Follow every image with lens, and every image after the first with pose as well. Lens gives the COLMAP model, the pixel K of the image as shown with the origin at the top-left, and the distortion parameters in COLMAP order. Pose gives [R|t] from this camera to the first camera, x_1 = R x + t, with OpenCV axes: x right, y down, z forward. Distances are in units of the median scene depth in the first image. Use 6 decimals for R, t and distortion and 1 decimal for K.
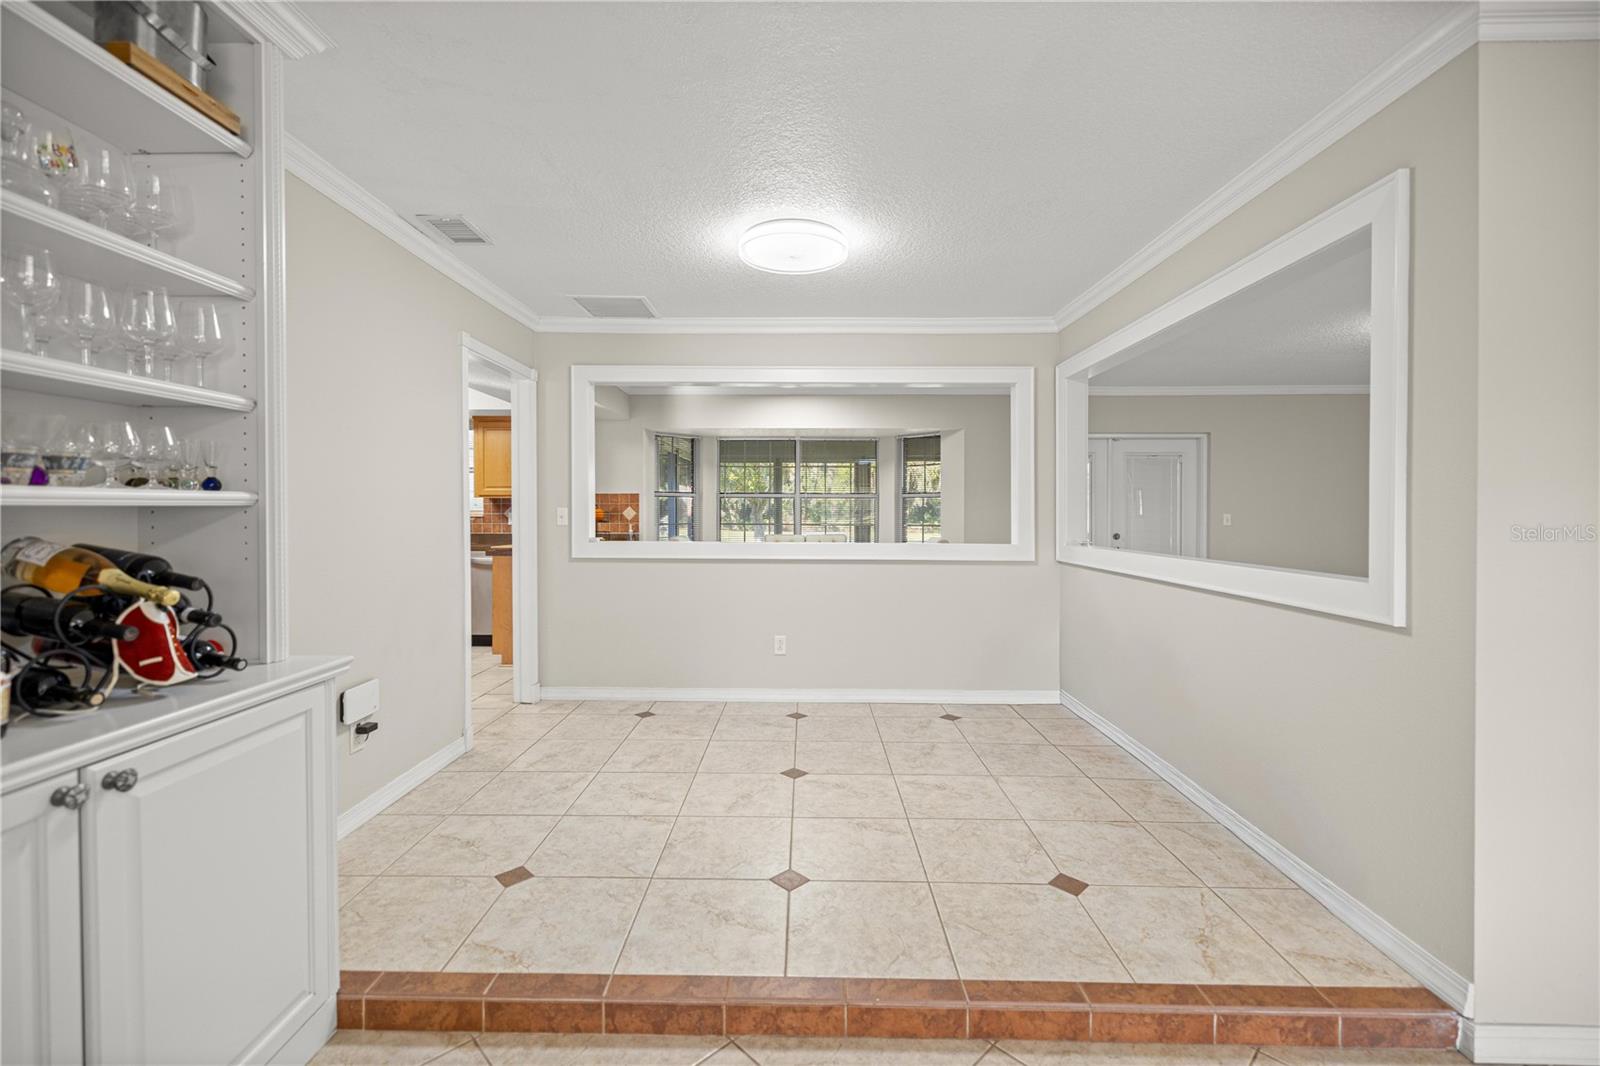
lens RADIAL K [[672.5, 0, 796.3], [0, 672.5, 523.6], [0, 0, 1]] dist [-0.000853, -0.000447]
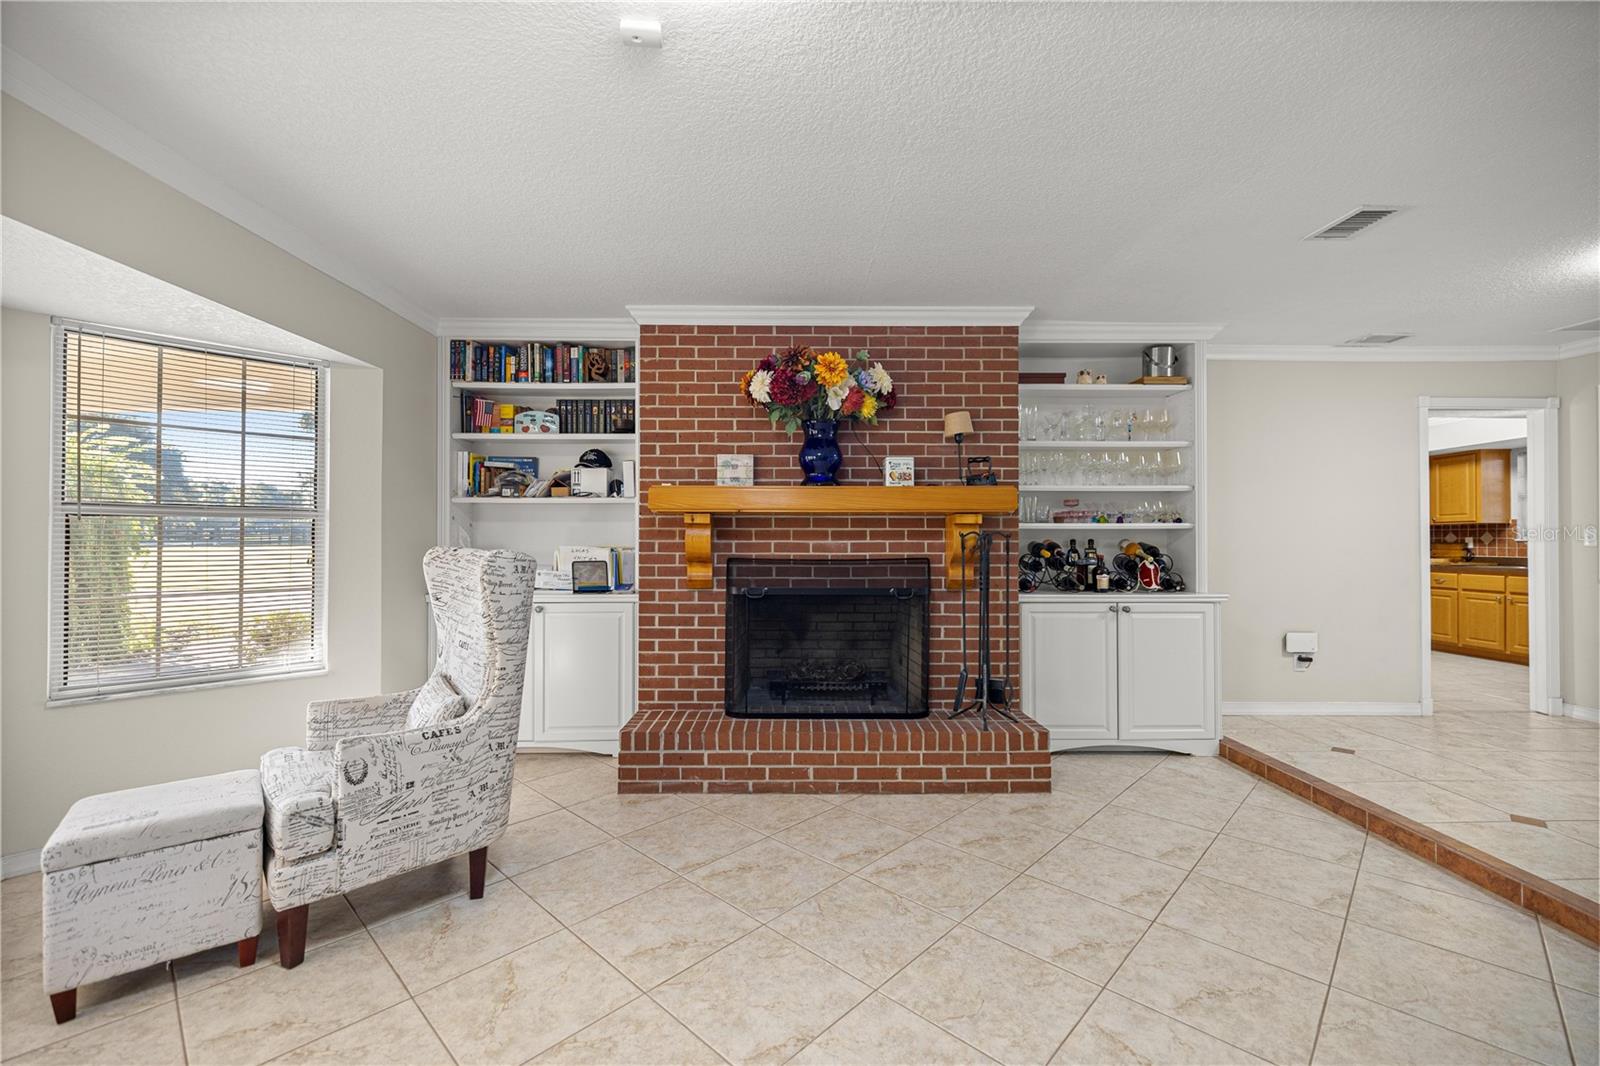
lens RADIAL K [[672.5, 0, 790.6], [0, 672.5, 534.1], [0, 0, 1]] dist [-0.000853, -0.000447]
pose [[0.039863, -0.003080, -0.999200, 1.580653], [-0.014362, 0.999890, -0.003655, 0.024238], [0.999102, 0.014496, 0.039815, -0.575122]]
